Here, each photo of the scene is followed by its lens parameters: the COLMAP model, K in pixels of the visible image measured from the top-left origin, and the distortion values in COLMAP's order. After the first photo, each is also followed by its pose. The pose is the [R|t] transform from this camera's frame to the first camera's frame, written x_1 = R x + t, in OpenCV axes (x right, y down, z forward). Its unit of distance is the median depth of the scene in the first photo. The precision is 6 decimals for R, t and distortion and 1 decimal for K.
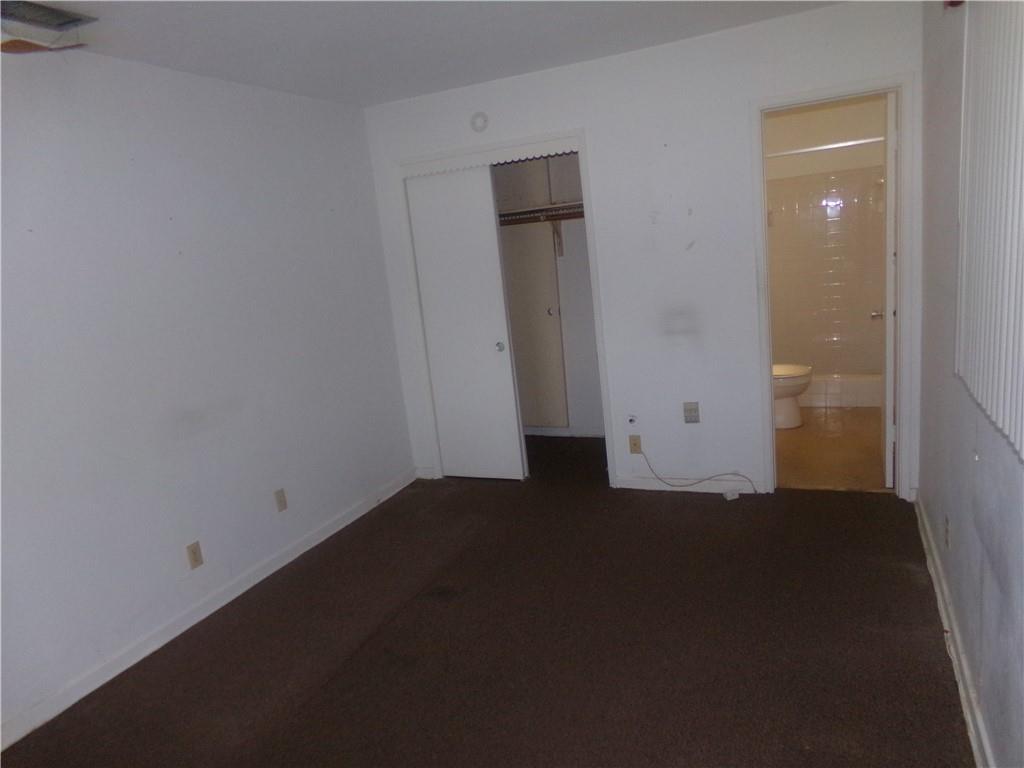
lens RADIAL K [[708.1, 0, 529.2], [0, 708.1, 388.4], [0, 0, 1]] dist [-0.101848, 0.179885]
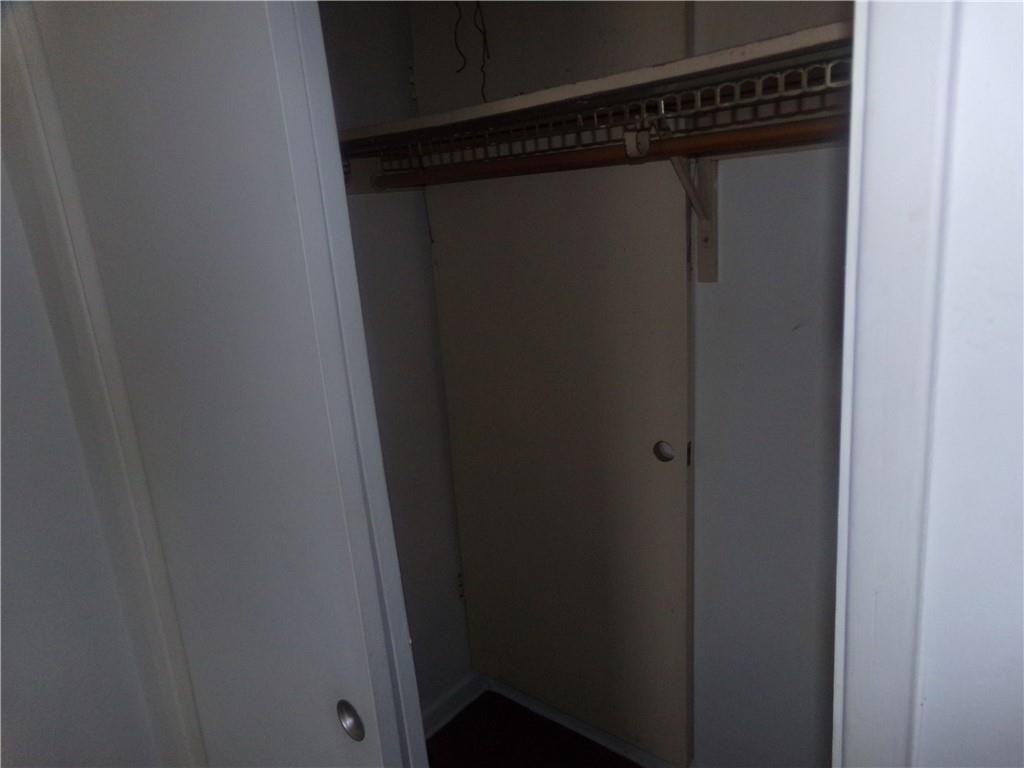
lens RADIAL K [[708.1, 0, 529.2], [0, 708.1, 388.4], [0, 0, 1]] dist [-0.101848, 0.179885]
pose [[0.982183, 0.068215, -0.175111, 0.024944], [-0.054563, 0.995168, 0.081633, -0.159316], [0.179833, -0.070624, 0.981159, 0.675885]]
